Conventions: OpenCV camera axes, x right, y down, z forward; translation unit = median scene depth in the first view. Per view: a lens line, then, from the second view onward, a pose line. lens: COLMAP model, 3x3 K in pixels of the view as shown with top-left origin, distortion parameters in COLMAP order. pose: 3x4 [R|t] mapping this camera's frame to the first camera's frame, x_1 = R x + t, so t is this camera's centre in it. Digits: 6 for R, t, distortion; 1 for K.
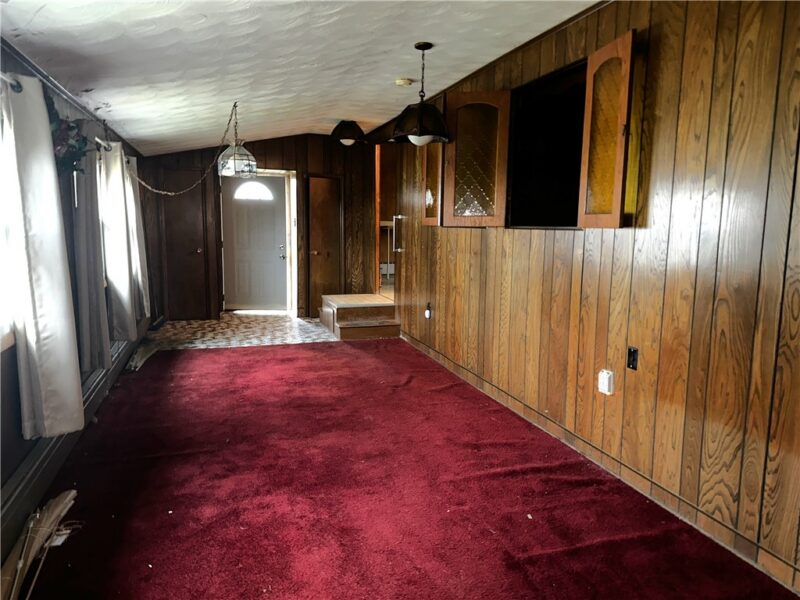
lens RADIAL K [[566.3, 0, 400.0], [0, 566.3, 300.0], [0, 0, 1]] dist [-0.001859, -0.000157]
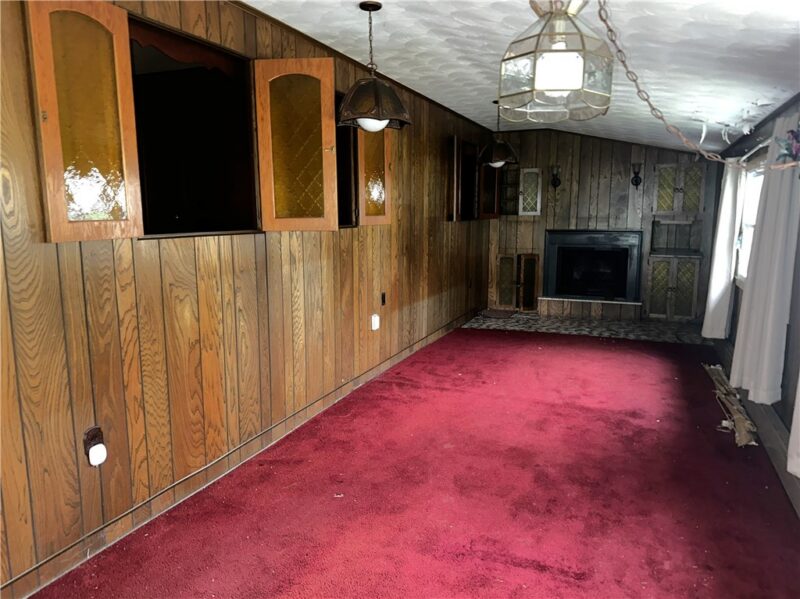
lens RADIAL K [[566.3, 0, 400.0], [0, 566.3, 299.5], [0, 0, 1]] dist [-0.001859, -0.000157]
pose [[-0.765314, -0.110031, 0.634182, -0.527763], [0.078735, 0.961877, 0.261903, -0.250163], [-0.638823, 0.250370, -0.727475, 1.616593]]
